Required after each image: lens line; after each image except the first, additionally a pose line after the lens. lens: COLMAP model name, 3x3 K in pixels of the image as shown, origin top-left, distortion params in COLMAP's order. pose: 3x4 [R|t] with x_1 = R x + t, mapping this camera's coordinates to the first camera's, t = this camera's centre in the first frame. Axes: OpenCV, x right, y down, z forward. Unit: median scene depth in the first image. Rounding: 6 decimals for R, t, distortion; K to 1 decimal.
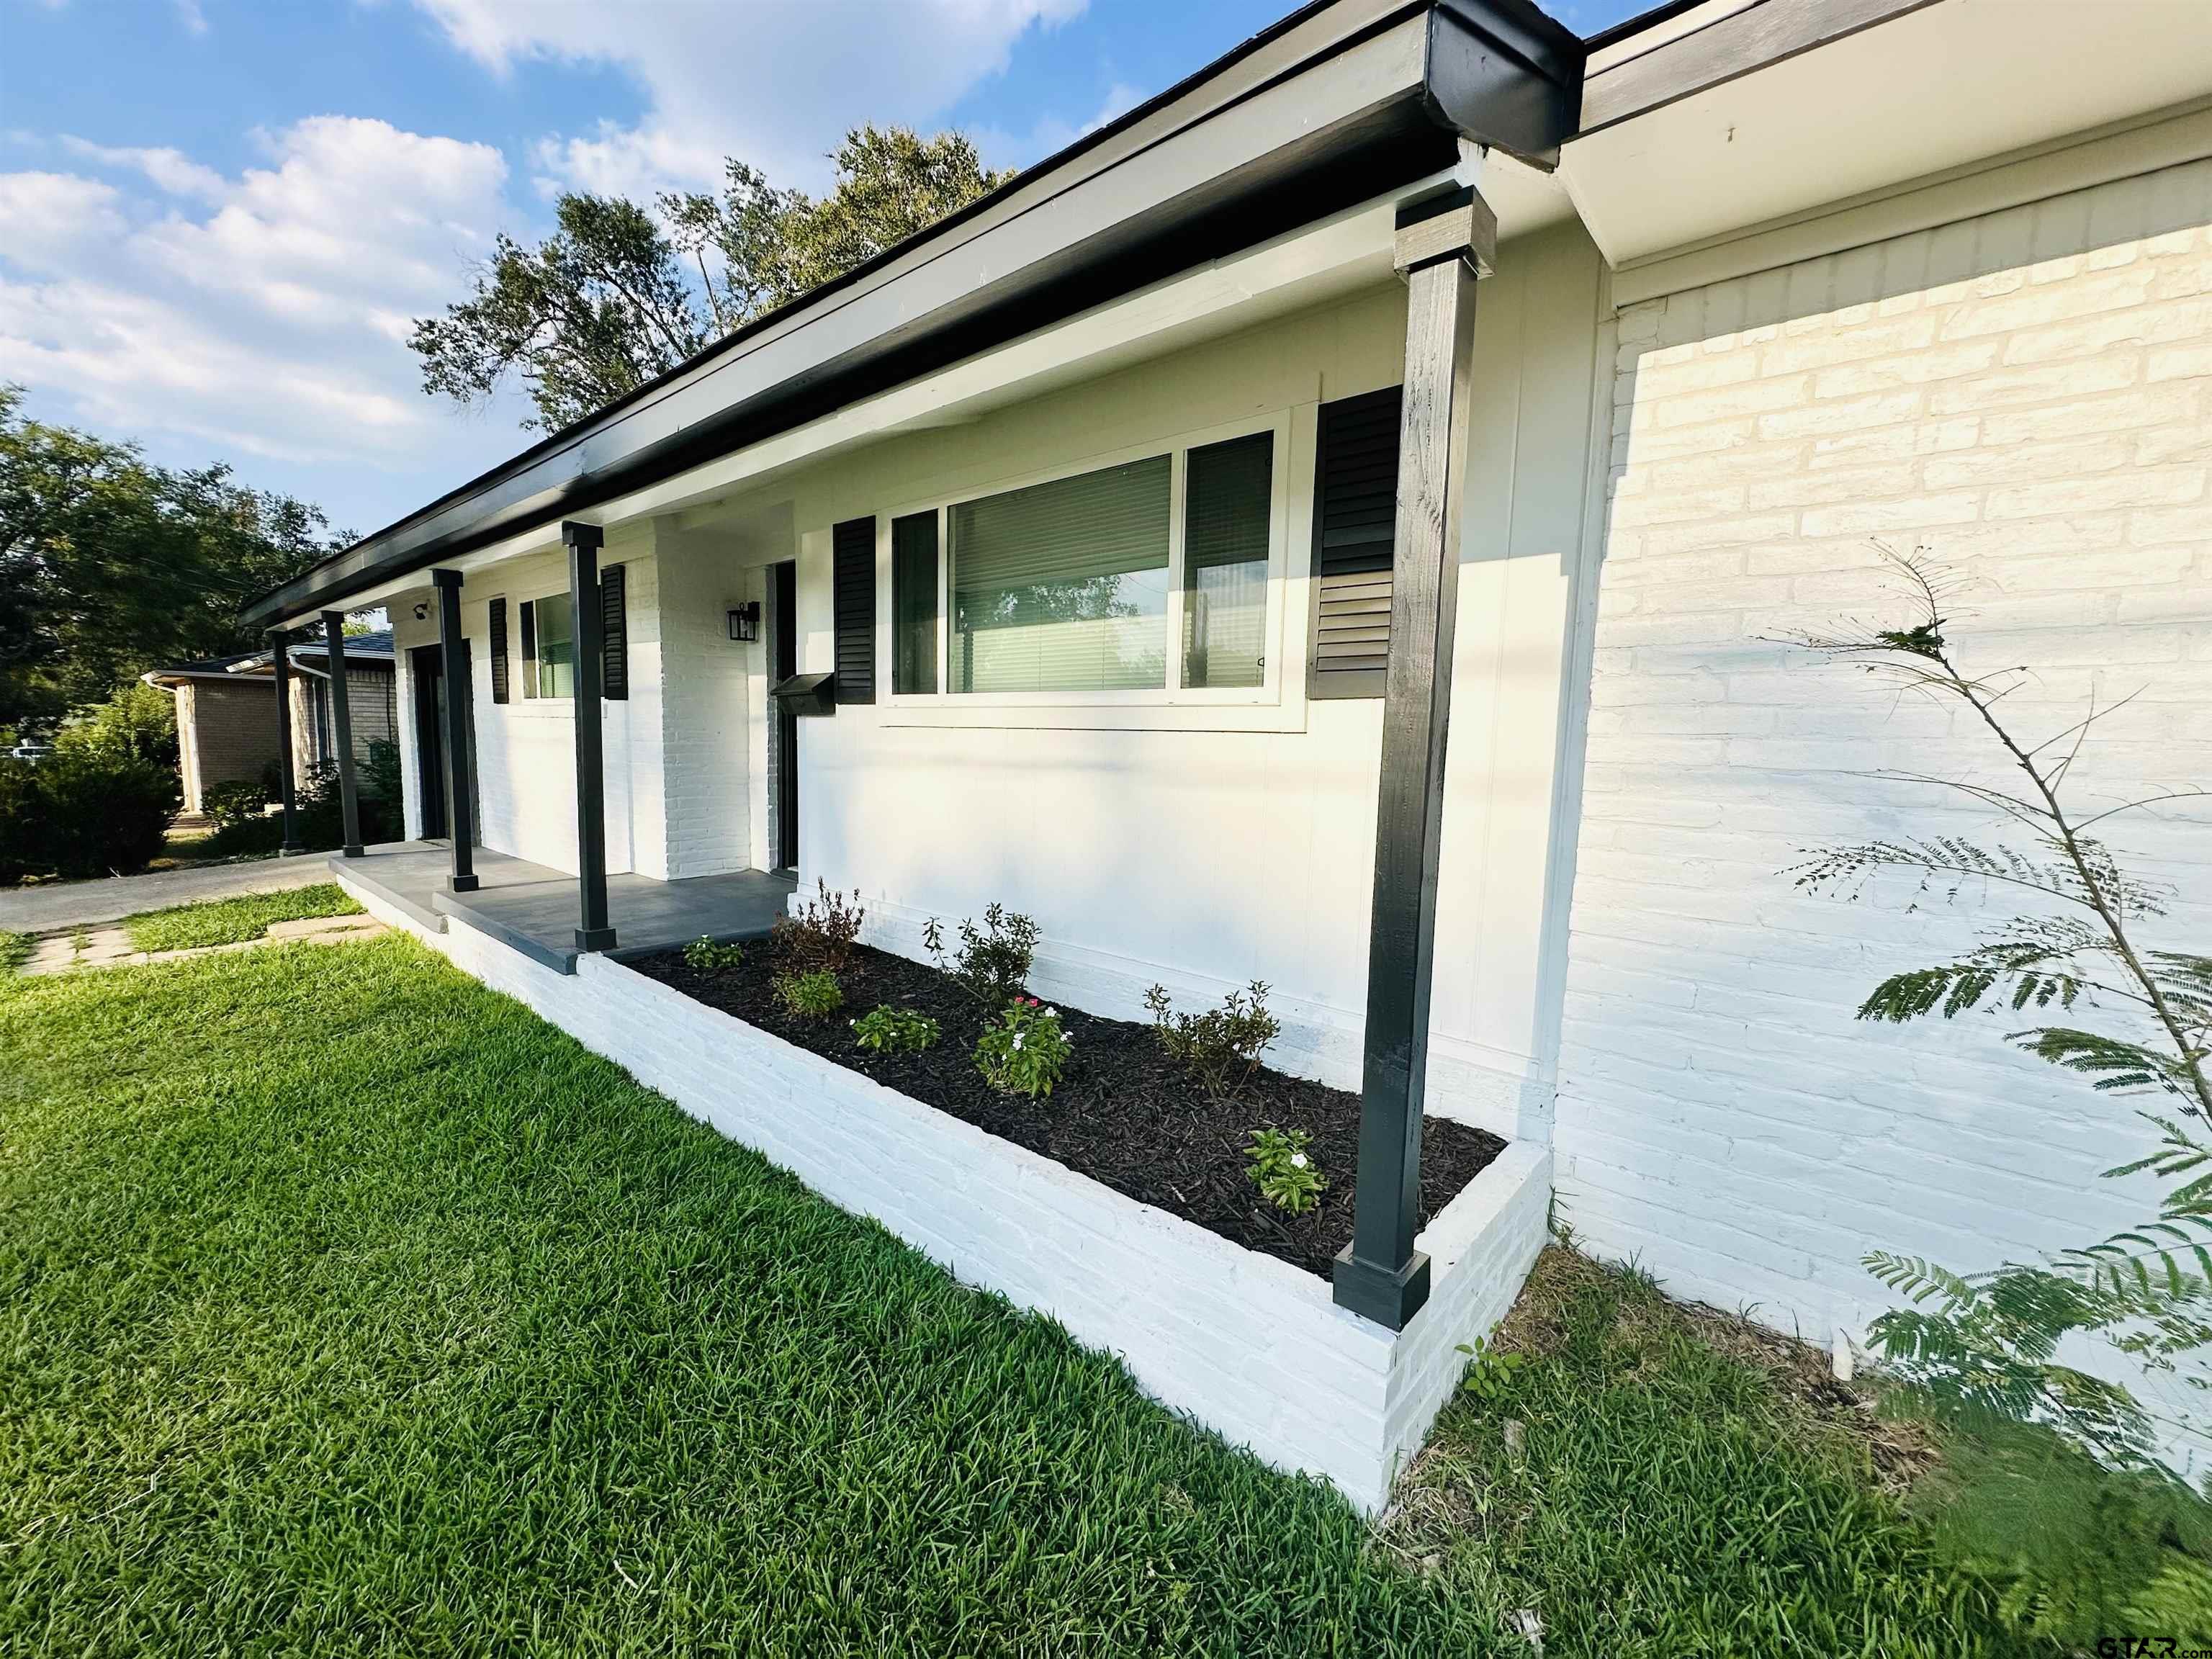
lens RADIAL K [[888.2, 0, 1120.2], [0, 888.2, 836.9], [0, 0, 1]] dist [-0.007845, 0.001311]
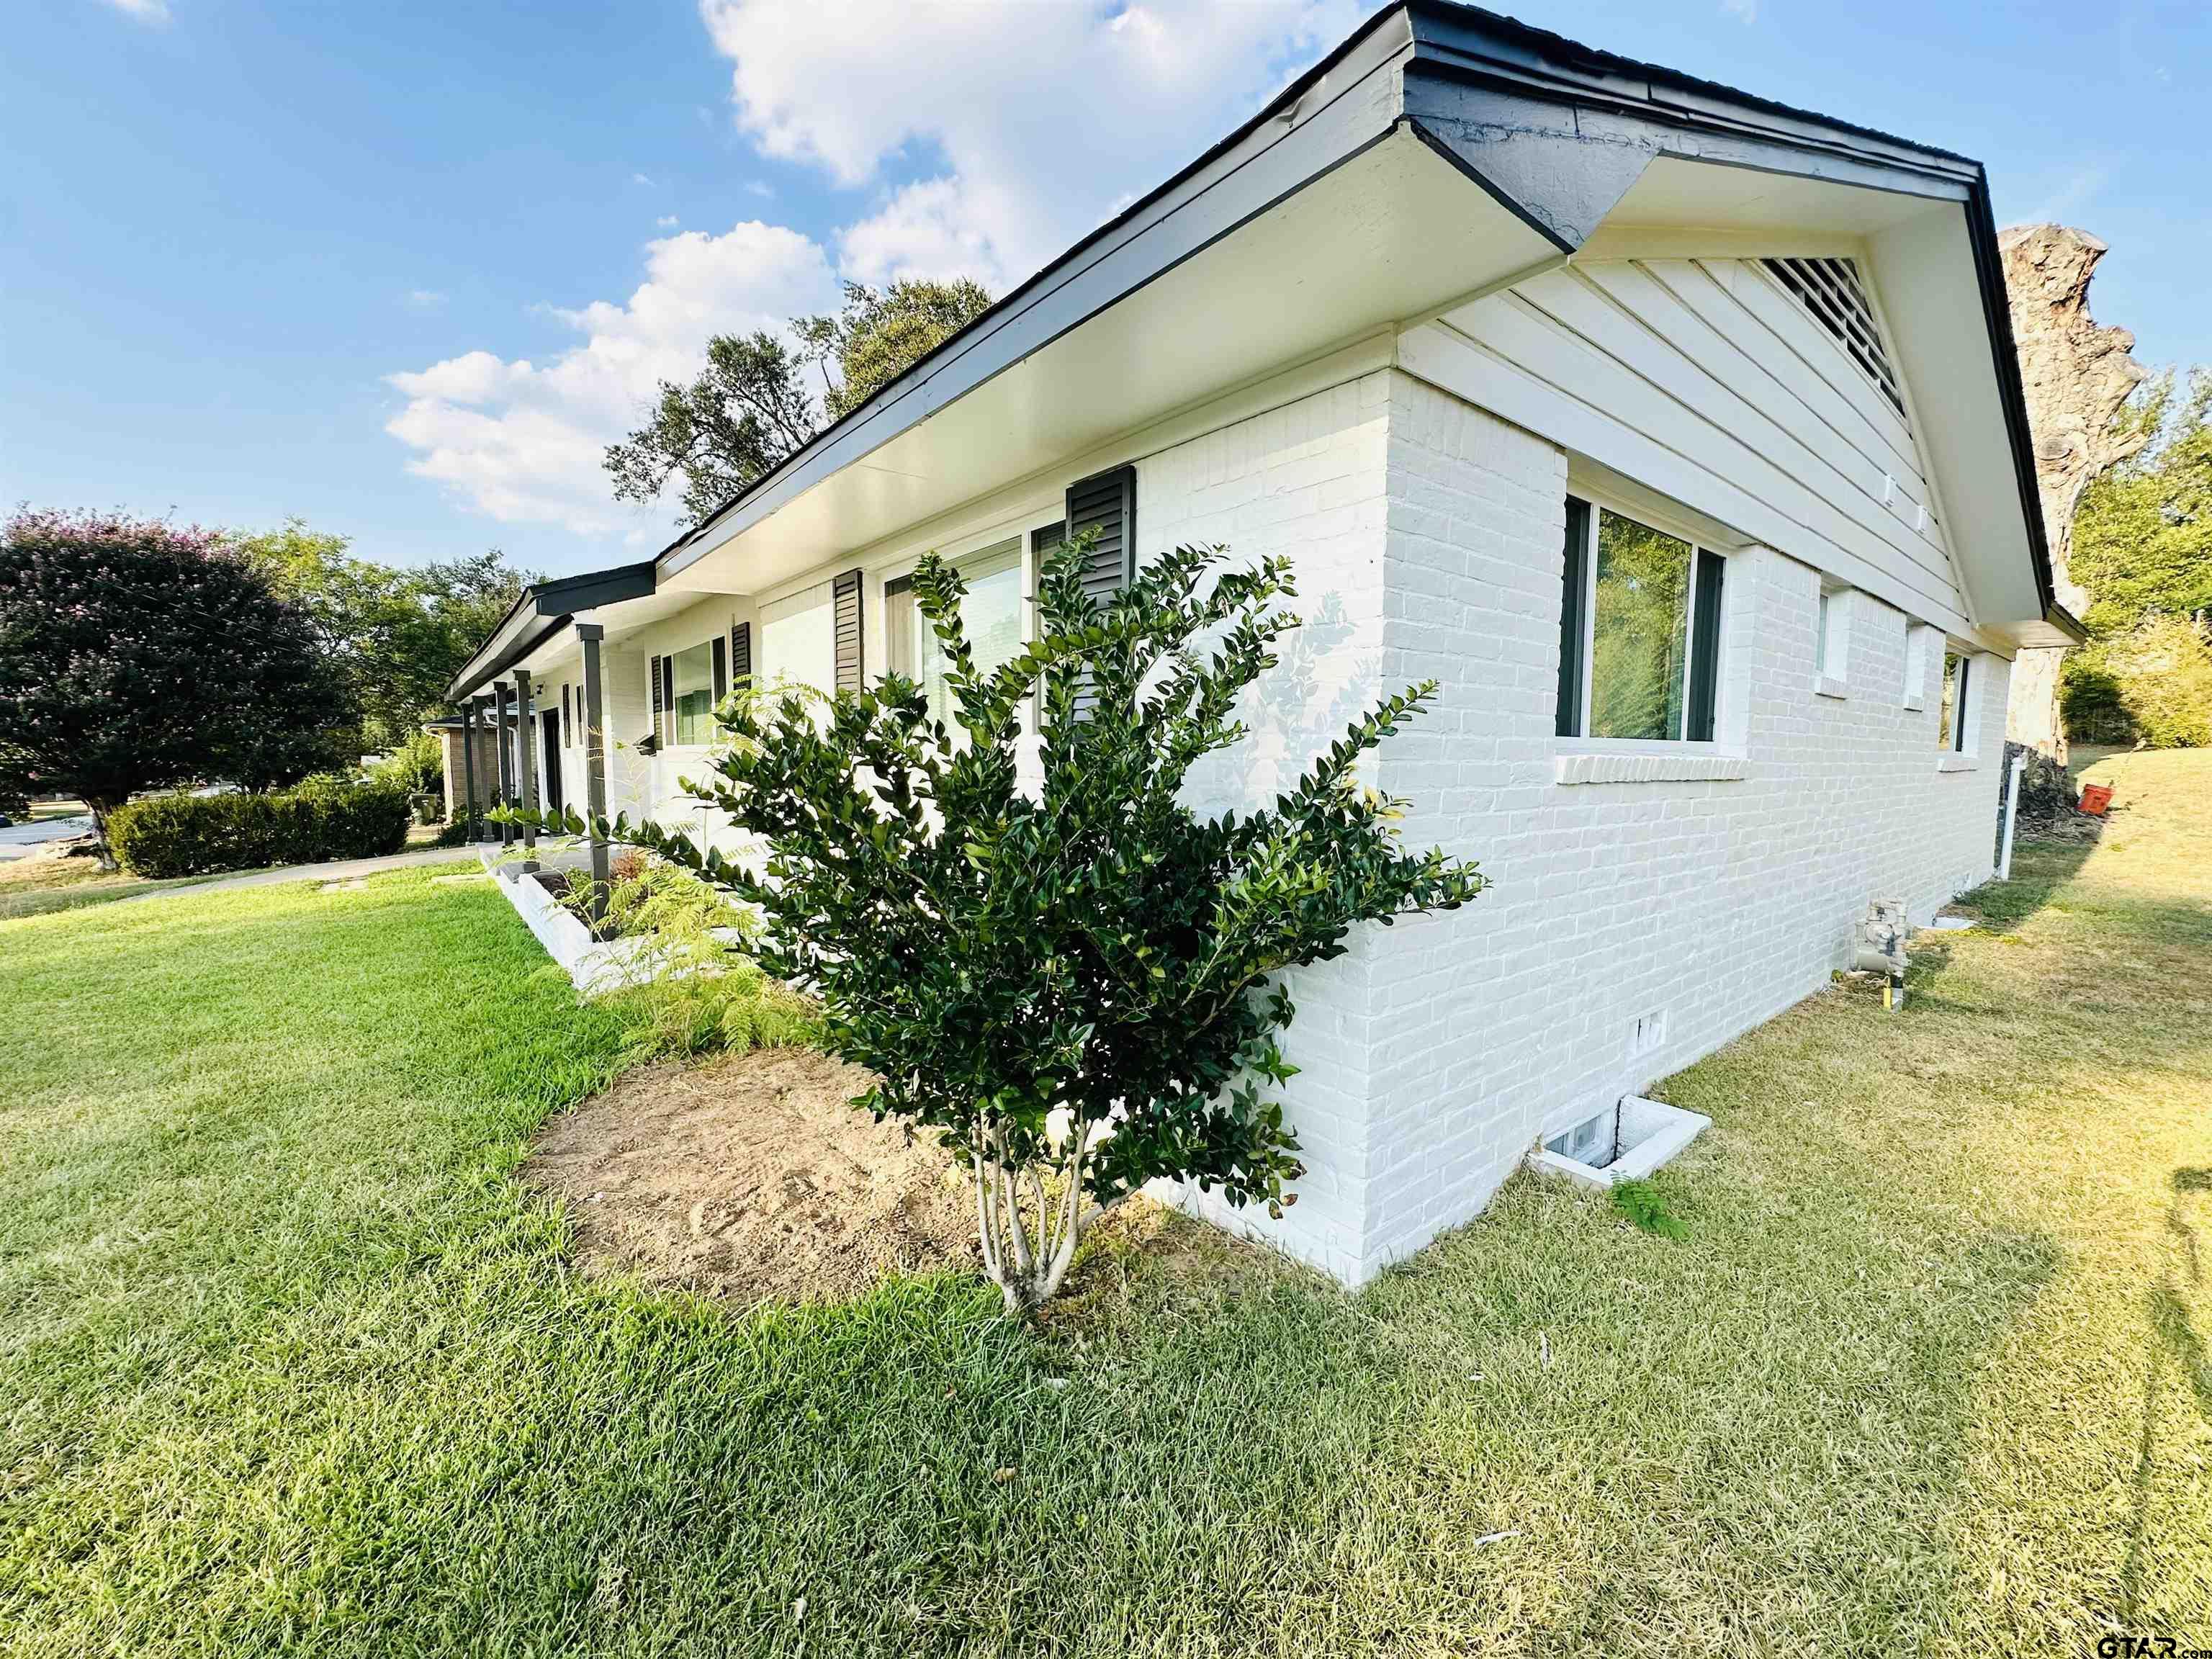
lens RADIAL K [[888.2, 0, 1099.1], [0, 888.2, 832.3], [0, 0, 1]] dist [-0.007845, 0.001311]
pose [[0.980011, -0.001737, -0.198934, 0.155861], [-0.003789, 0.999618, -0.027394, 0.011814], [0.198905, 0.027600, 0.979630, -0.104981]]
